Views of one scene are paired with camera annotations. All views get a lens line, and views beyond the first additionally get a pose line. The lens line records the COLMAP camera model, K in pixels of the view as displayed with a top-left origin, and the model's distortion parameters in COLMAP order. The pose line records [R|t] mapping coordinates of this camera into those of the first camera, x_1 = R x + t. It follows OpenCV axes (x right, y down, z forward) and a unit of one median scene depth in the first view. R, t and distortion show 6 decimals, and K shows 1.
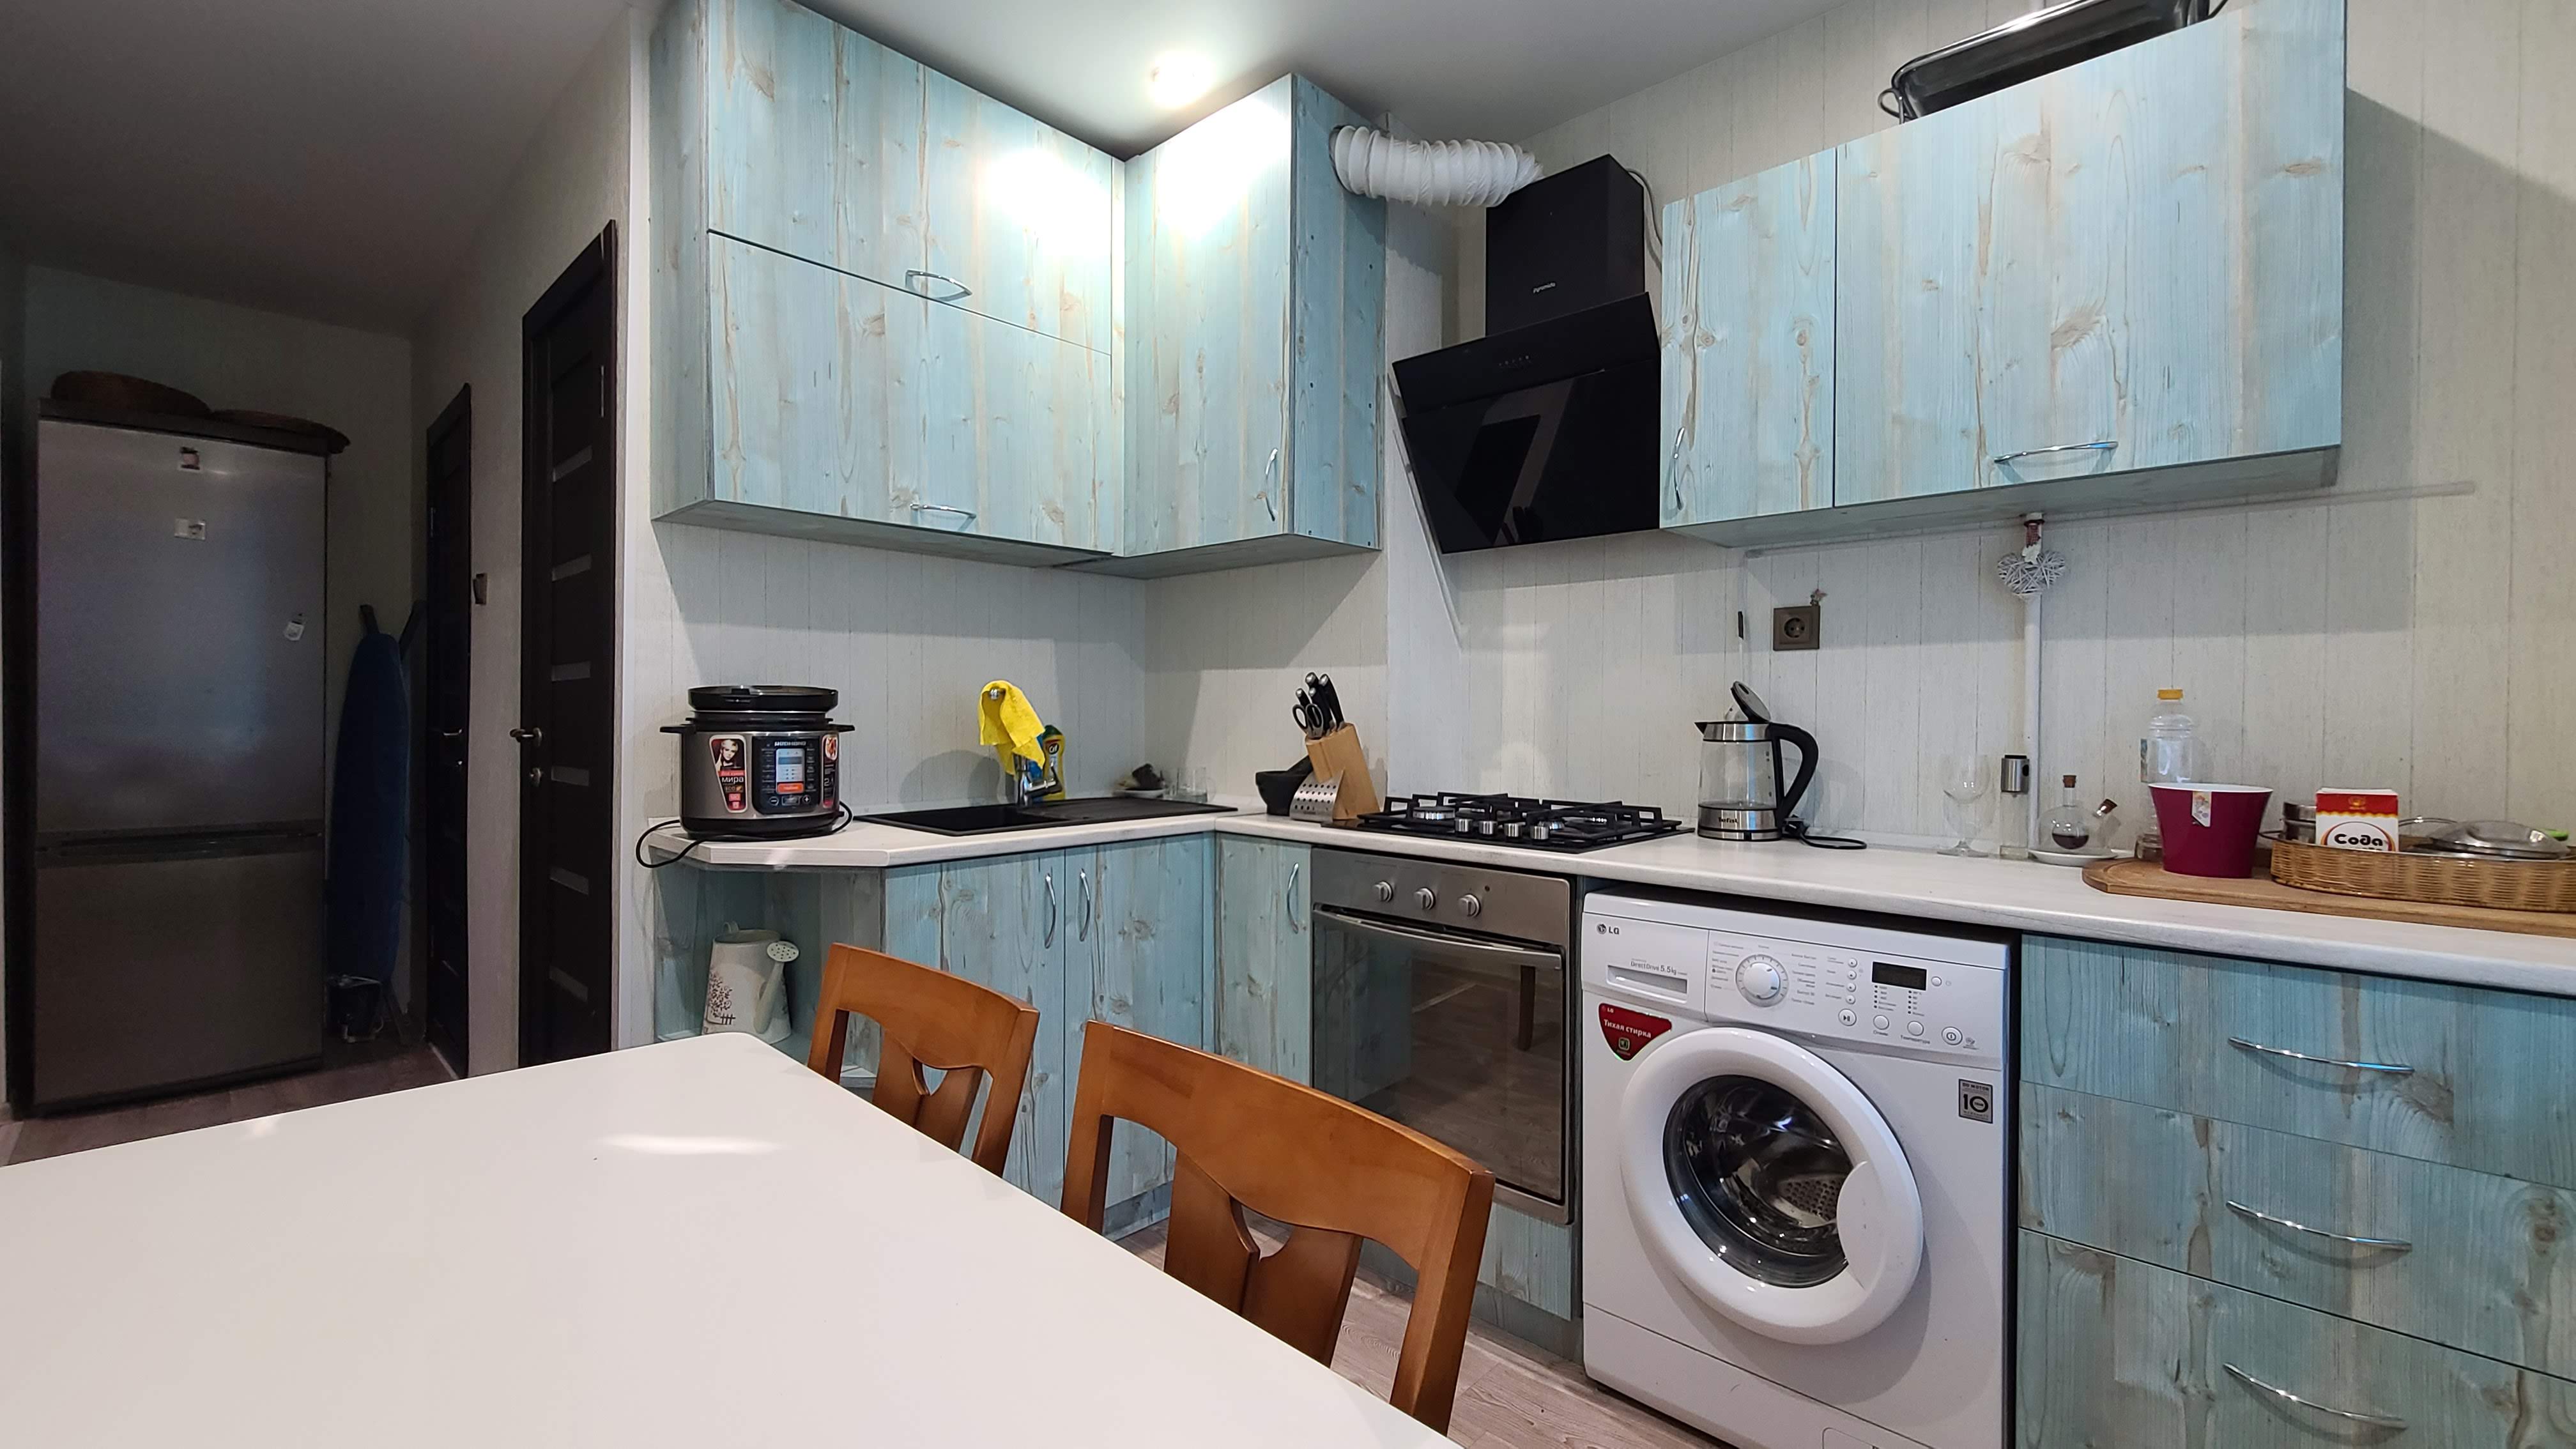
lens RADIAL K [[1047.3, 0, 1286.9], [0, 1047.3, 726.7], [0, 0, 1]] dist [0.000306, -0.000263]
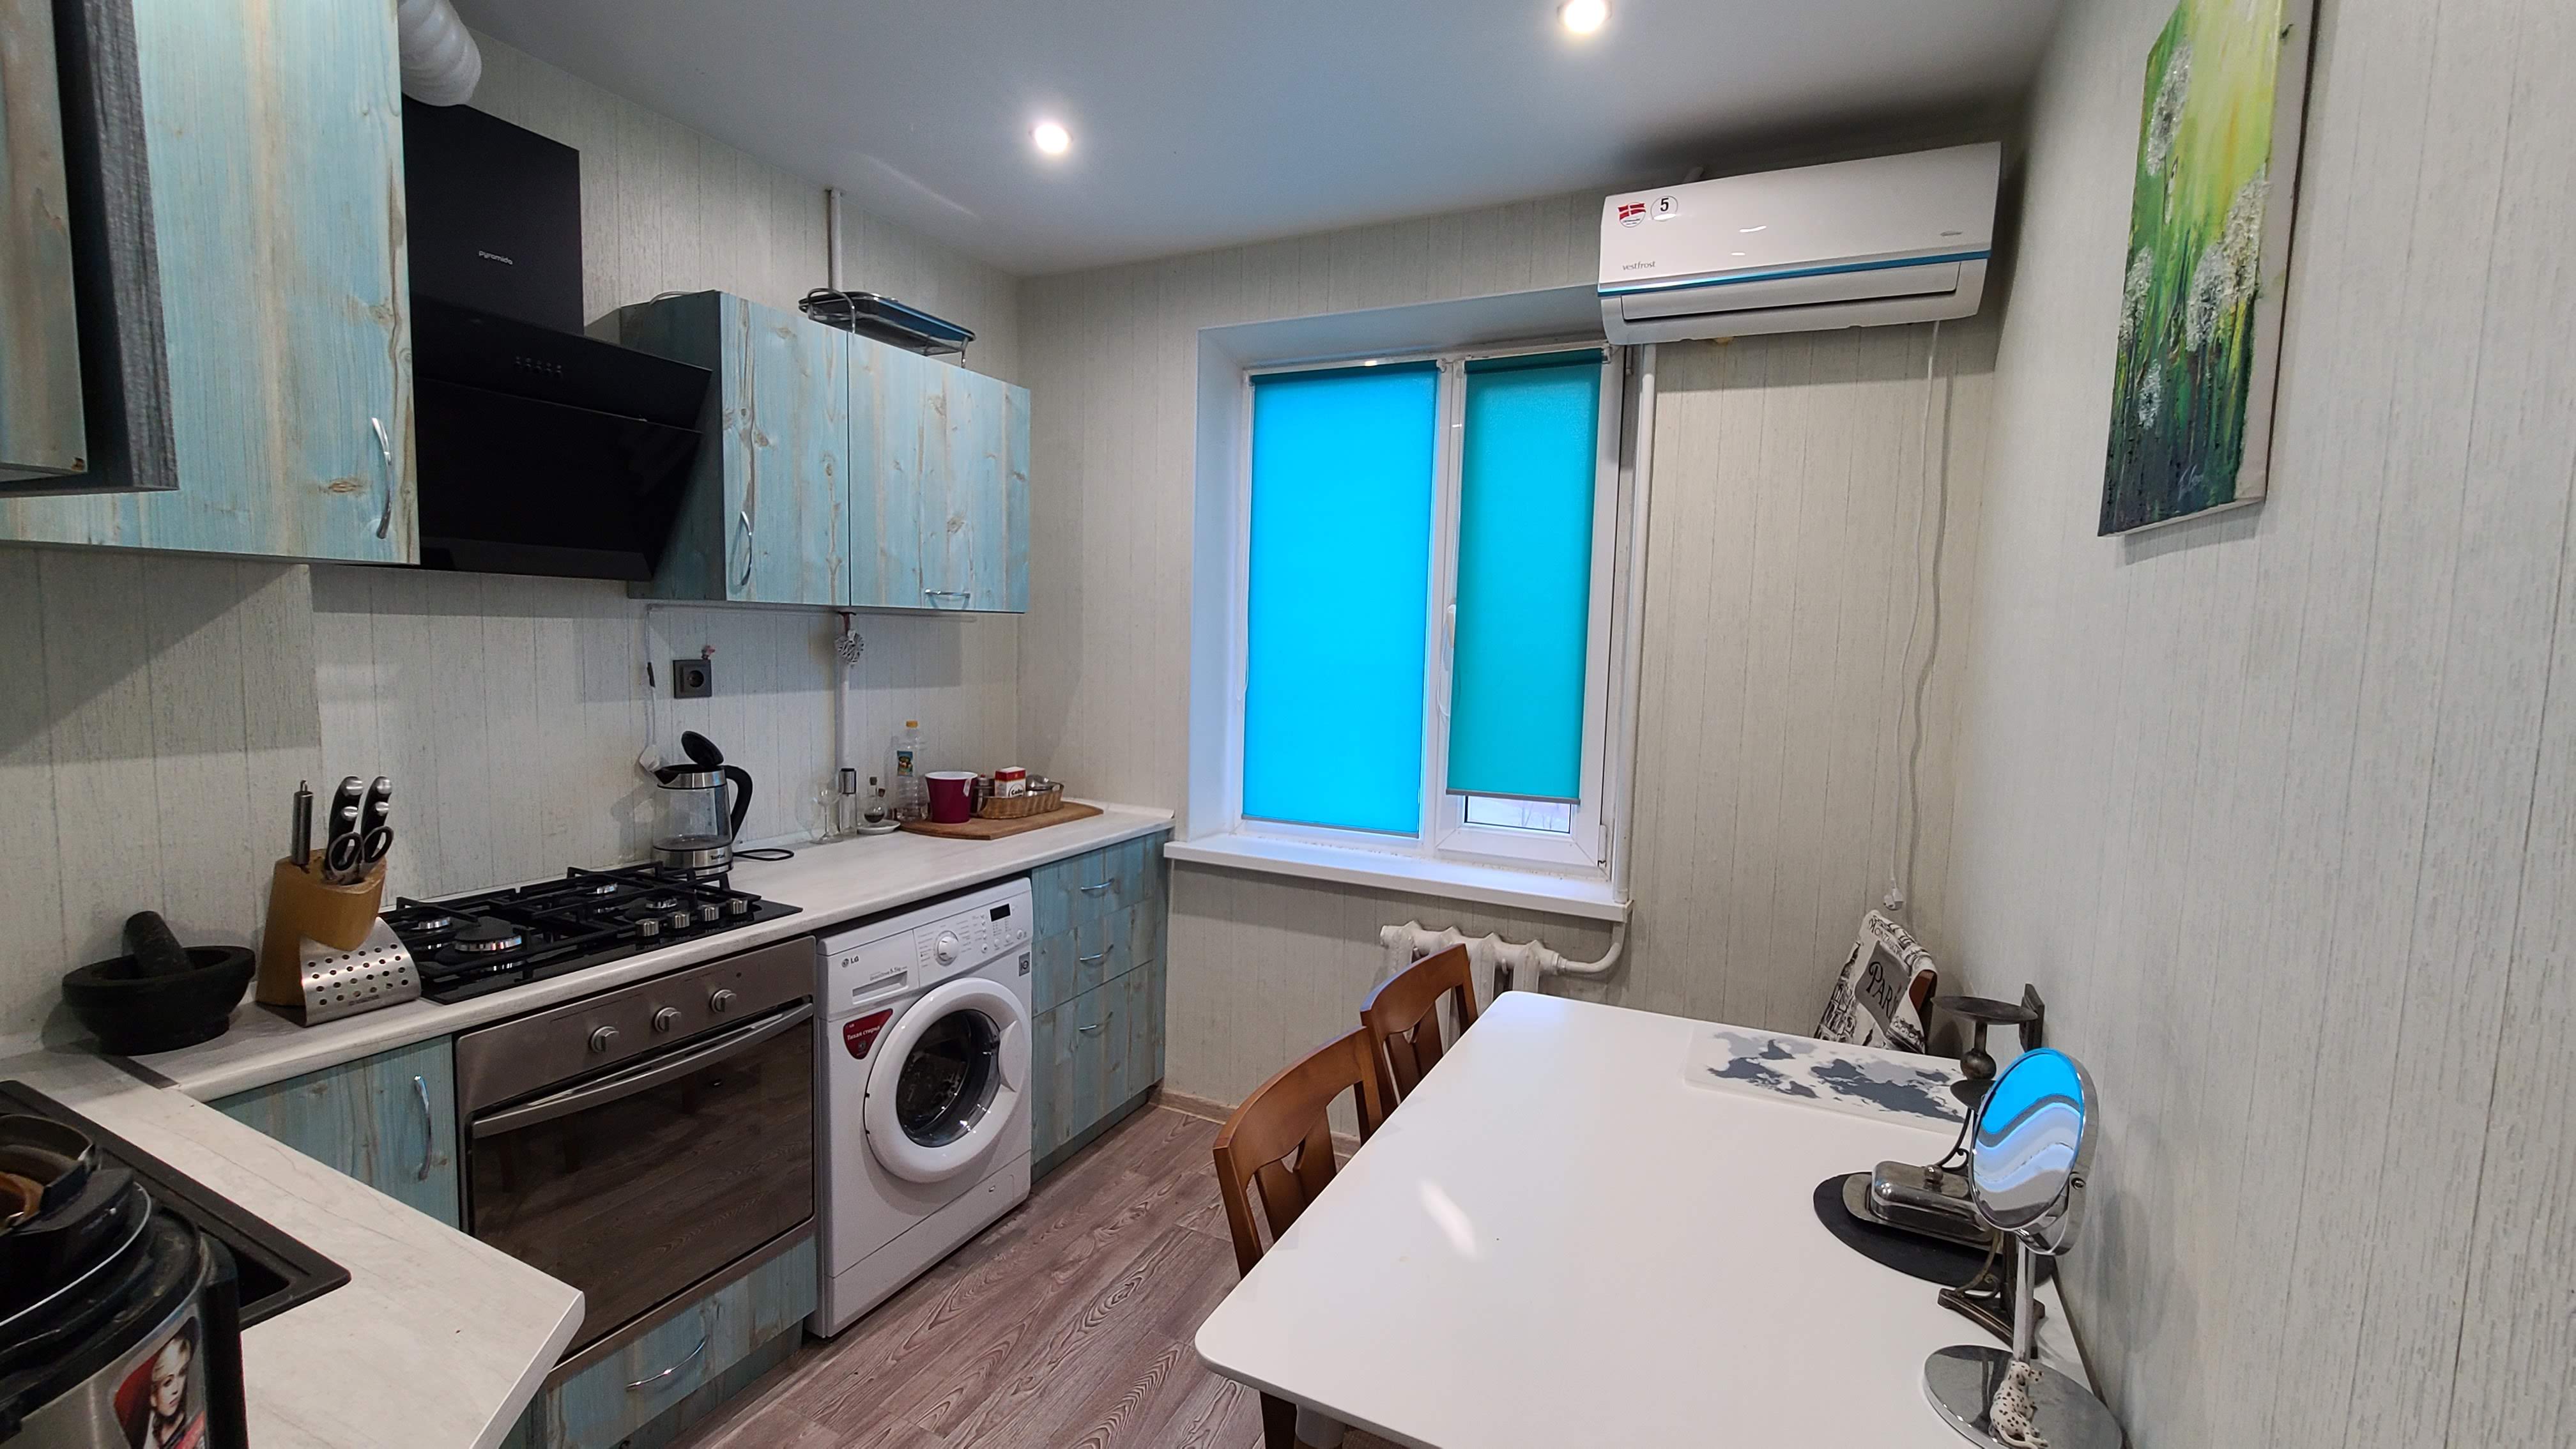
lens RADIAL K [[1047.3, 0, 1287.0], [0, 1047.3, 730.8], [0, 0, 1]] dist [0.000306, -0.000263]
pose [[-0.290840, -0.104130, 0.951088, -0.958351], [-0.015645, 0.994445, 0.104092, -0.202686], [-0.956644, 0.015394, -0.290853, 0.873888]]
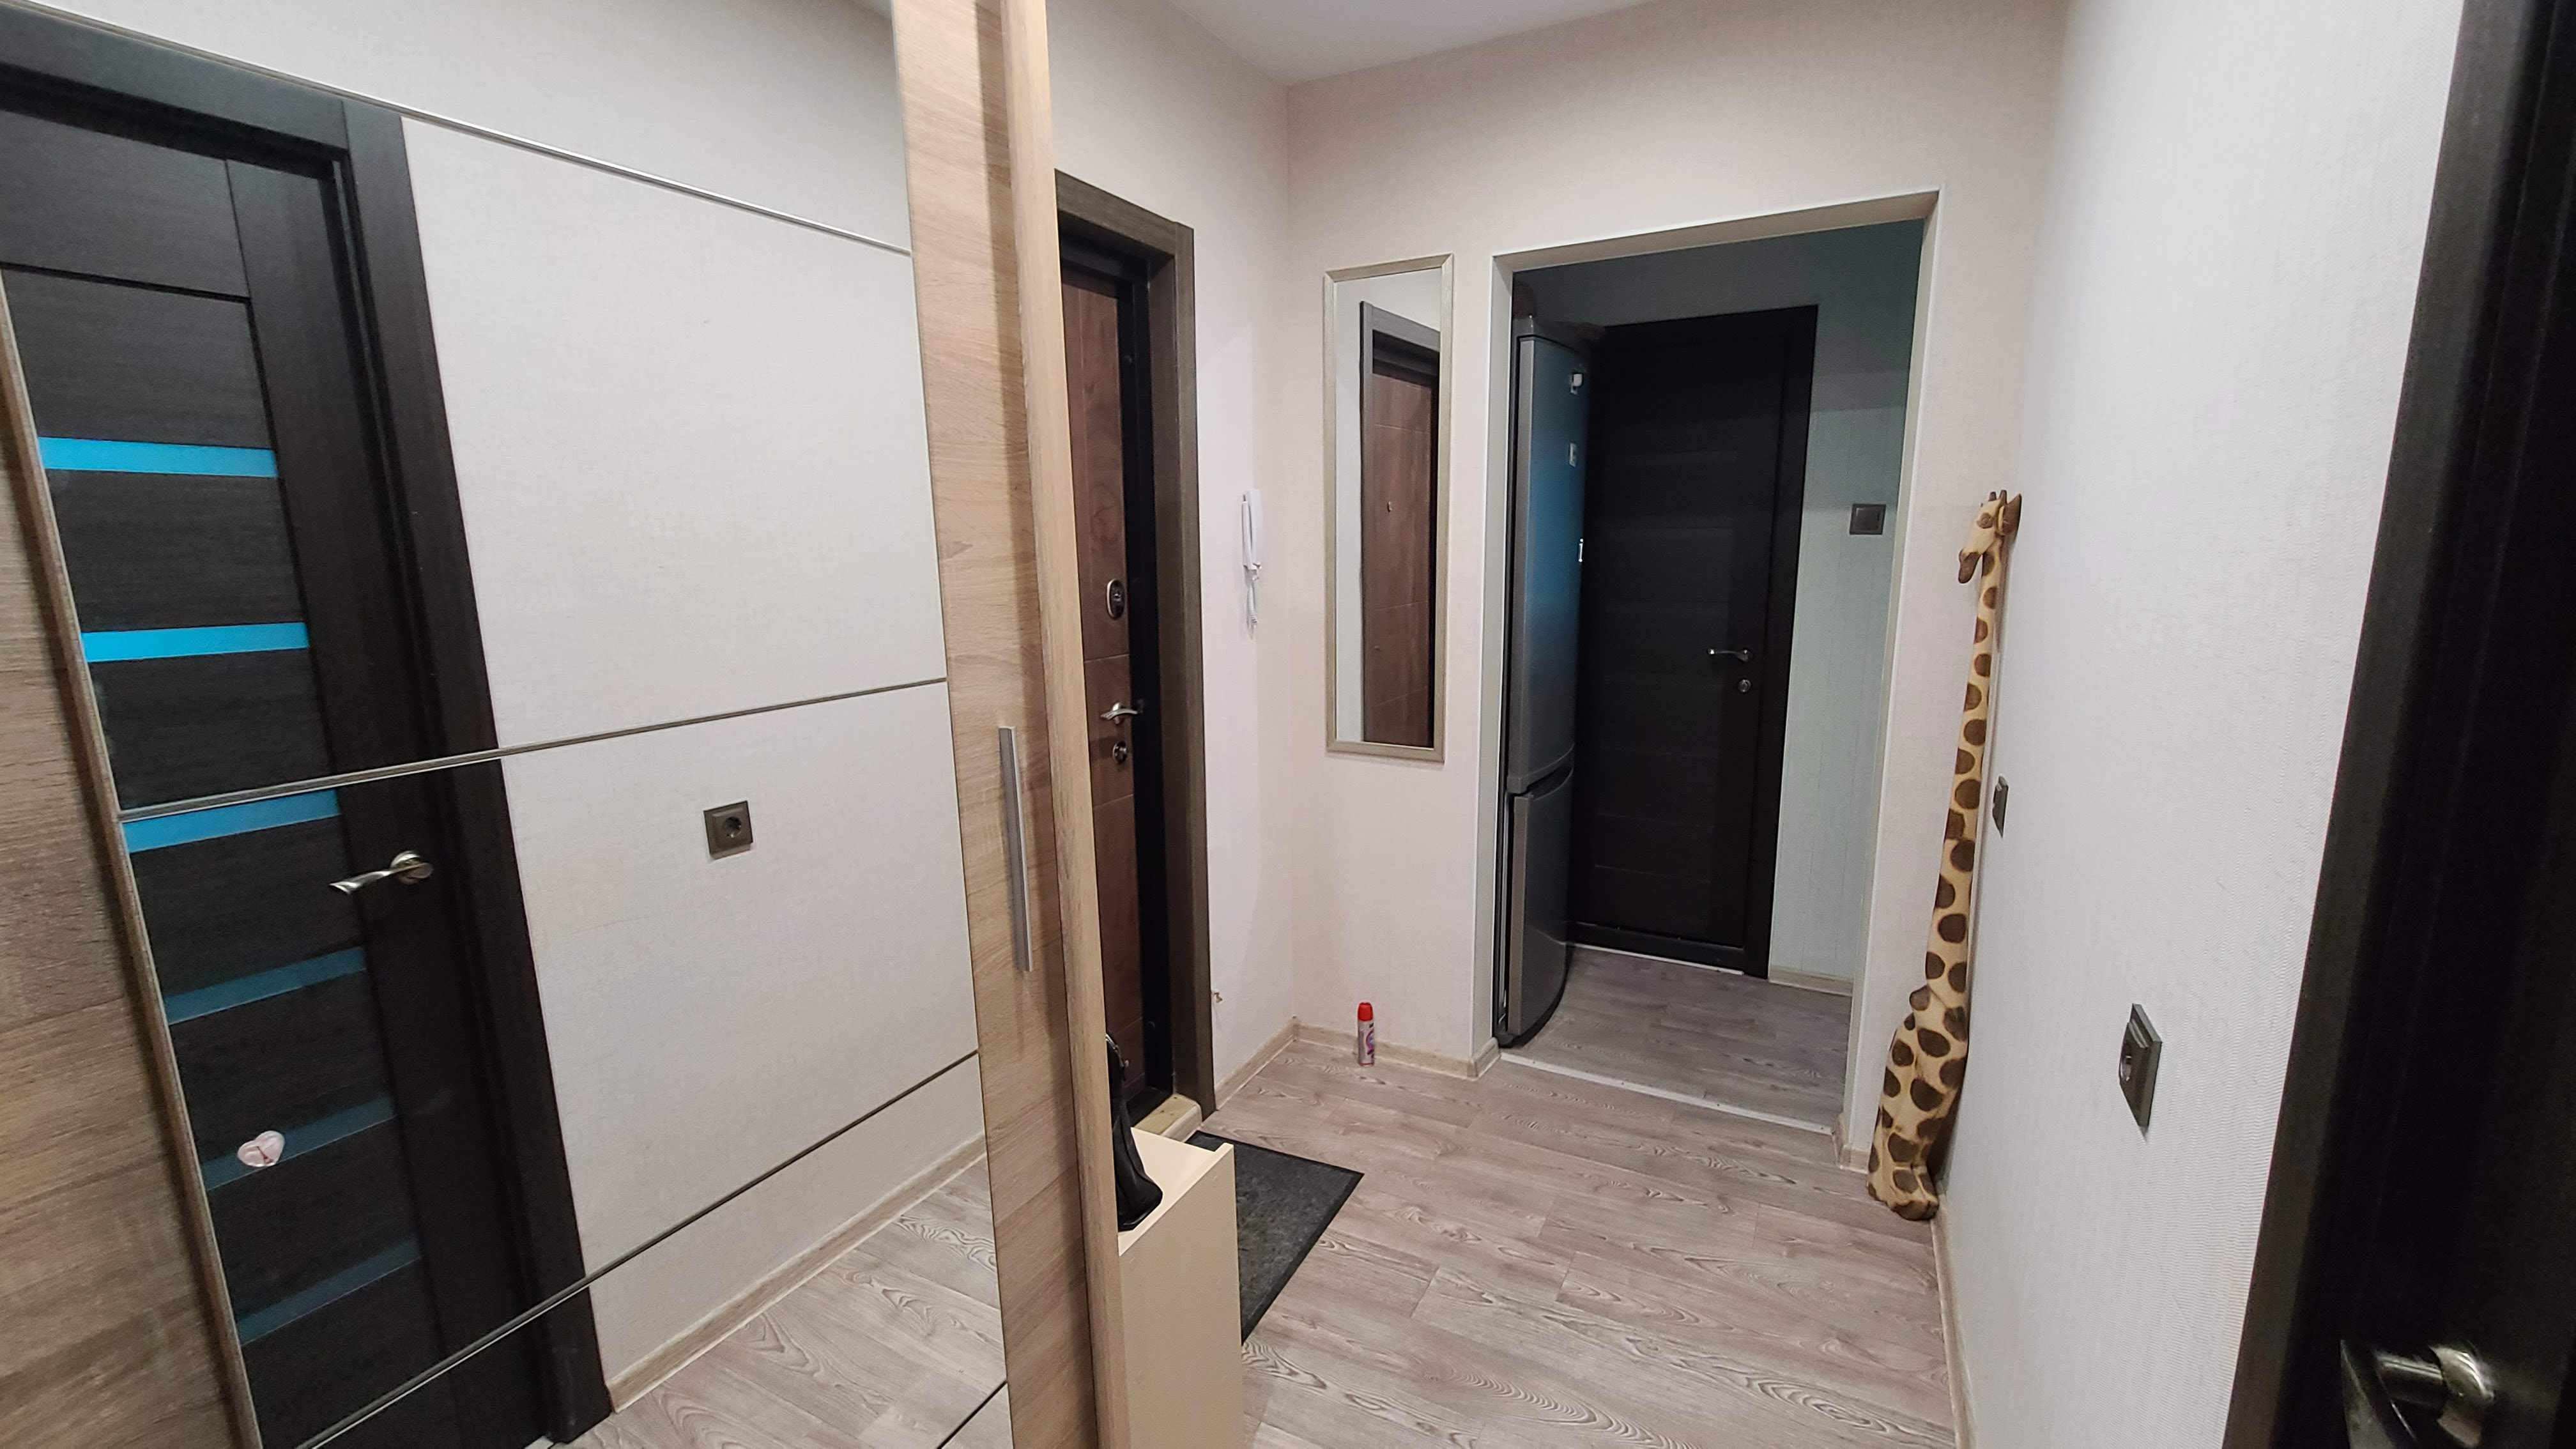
lens RADIAL K [[1047.3, 0, 1283.9], [0, 1047.3, 731.1], [0, 0, 1]] dist [0.000306, -0.000263]
pose [[0.968119, -0.060999, 0.242948, -0.428416], [0.019195, 0.985110, 0.170850, -0.180019], [-0.249753, -0.160740, 0.954875, -0.028605]]
